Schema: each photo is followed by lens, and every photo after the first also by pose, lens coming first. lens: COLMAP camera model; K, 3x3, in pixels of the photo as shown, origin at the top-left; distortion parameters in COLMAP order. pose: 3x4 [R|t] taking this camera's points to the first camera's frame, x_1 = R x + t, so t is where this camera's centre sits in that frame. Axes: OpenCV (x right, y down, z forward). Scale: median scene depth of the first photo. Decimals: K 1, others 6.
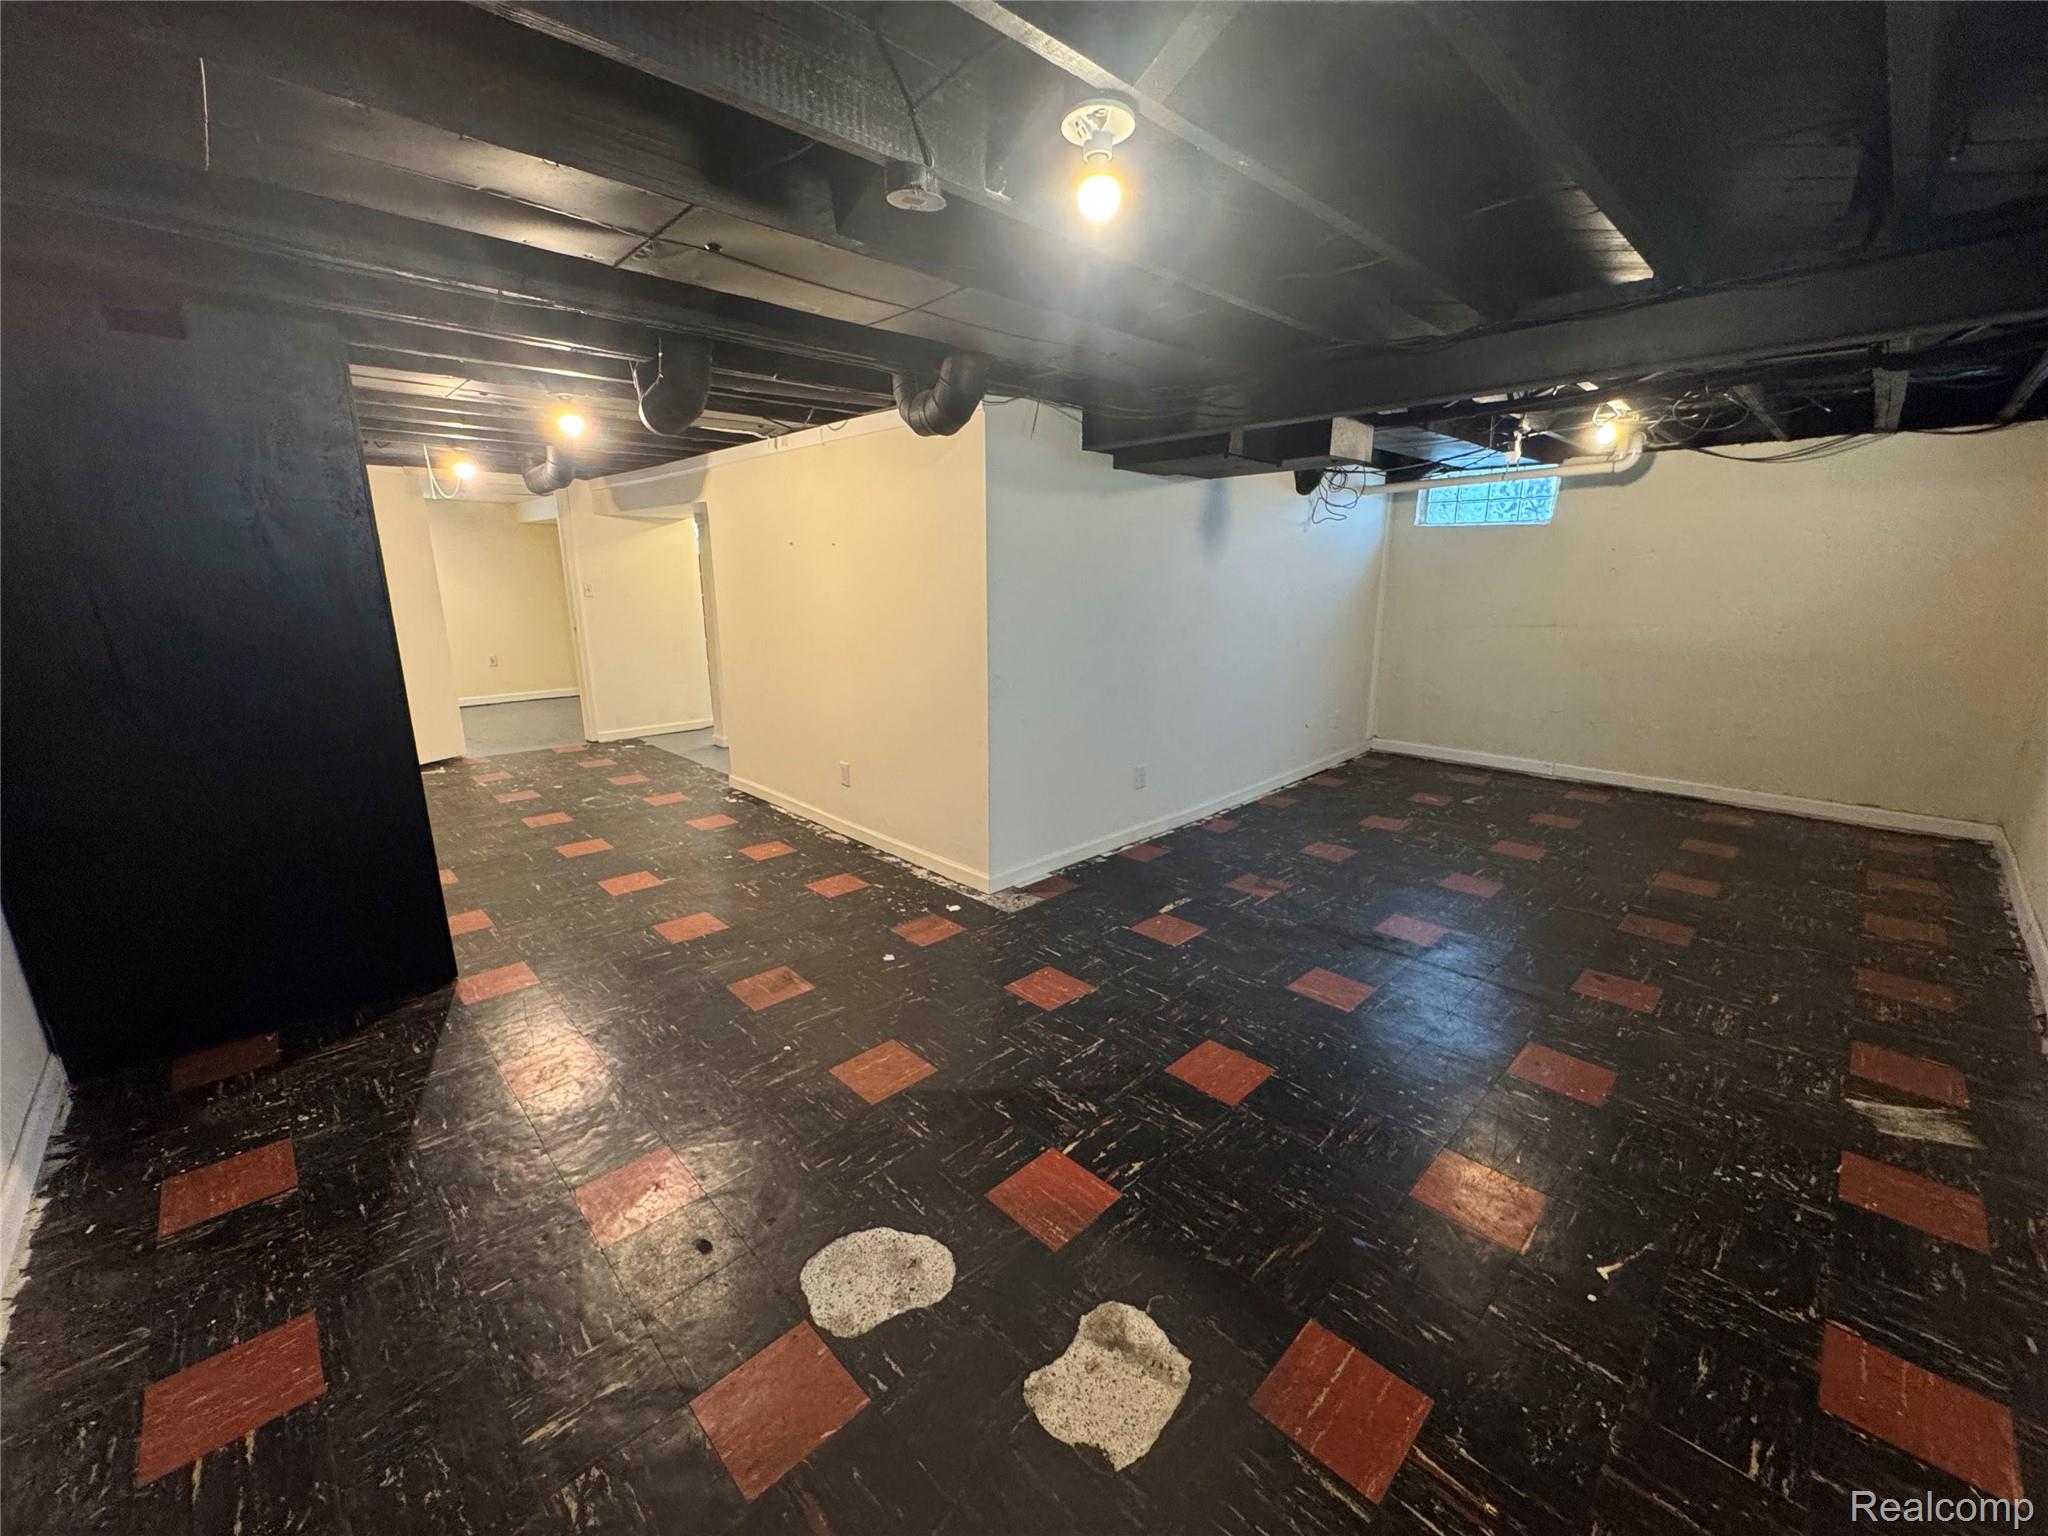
lens RADIAL K [[815.3, 0, 1028.4], [0, 815.3, 763.8], [0, 0, 1]] dist [-0.002731, 0.000902]
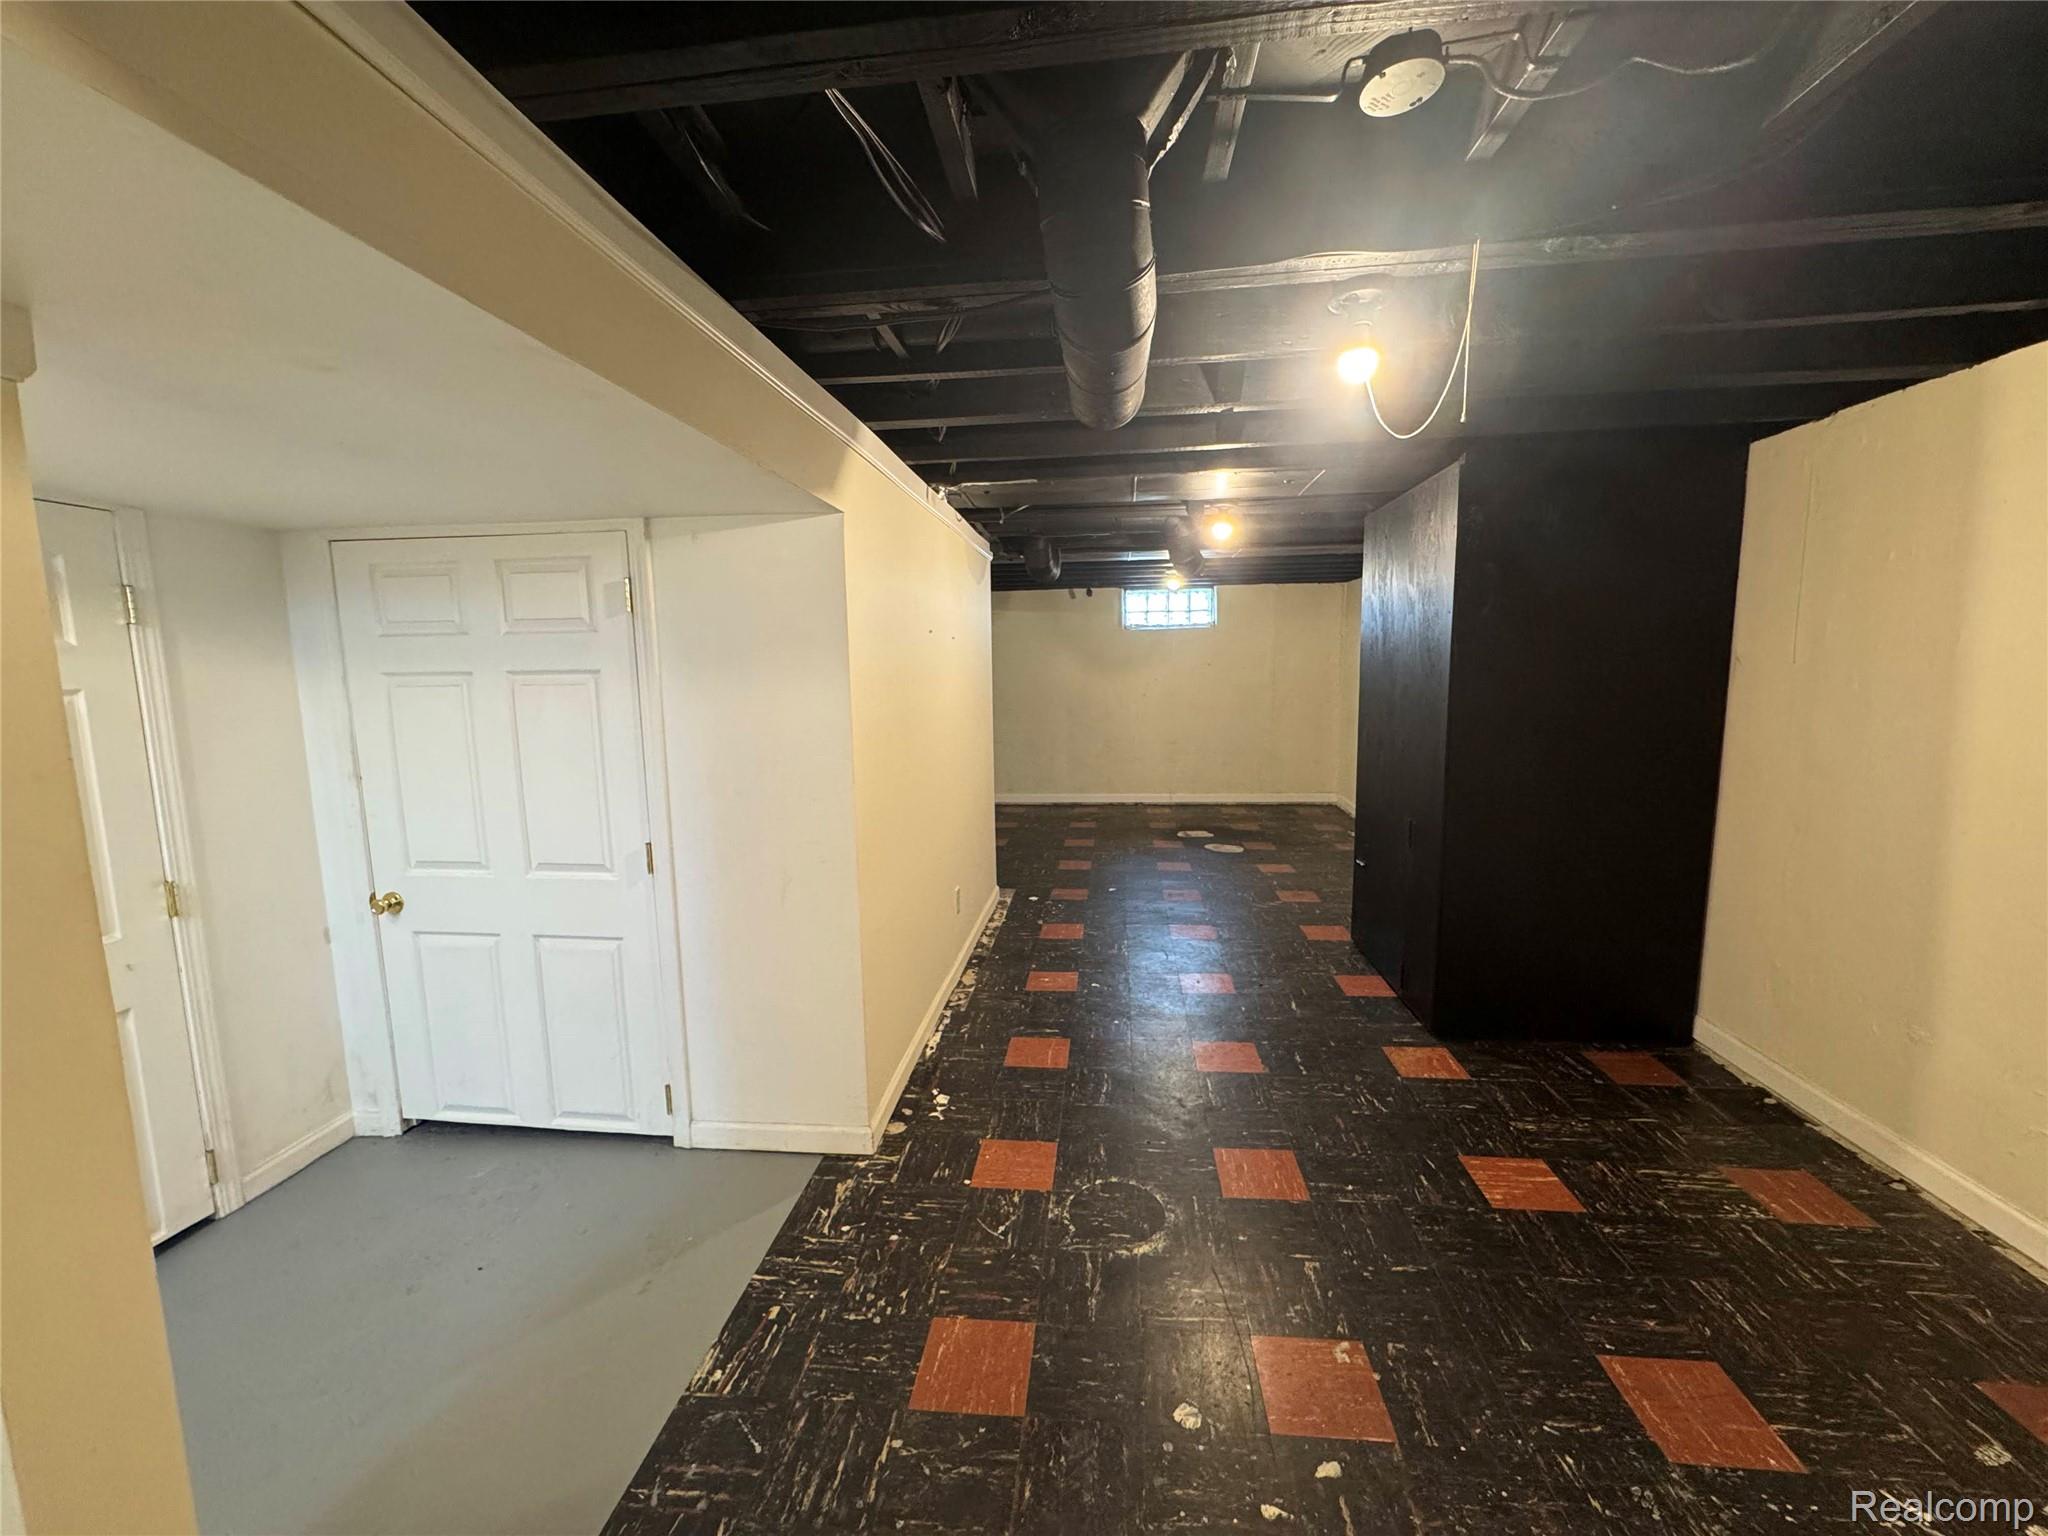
lens RADIAL K [[815.3, 0, 1024.7], [0, 815.3, 769.5], [0, 0, 1]] dist [-0.002731, 0.000902]
pose [[-0.636873, -0.082345, 0.766559, -0.965633], [0.200610, 0.942331, 0.267897, -0.350889], [-0.744412, 0.324395, -0.583626, 1.481620]]
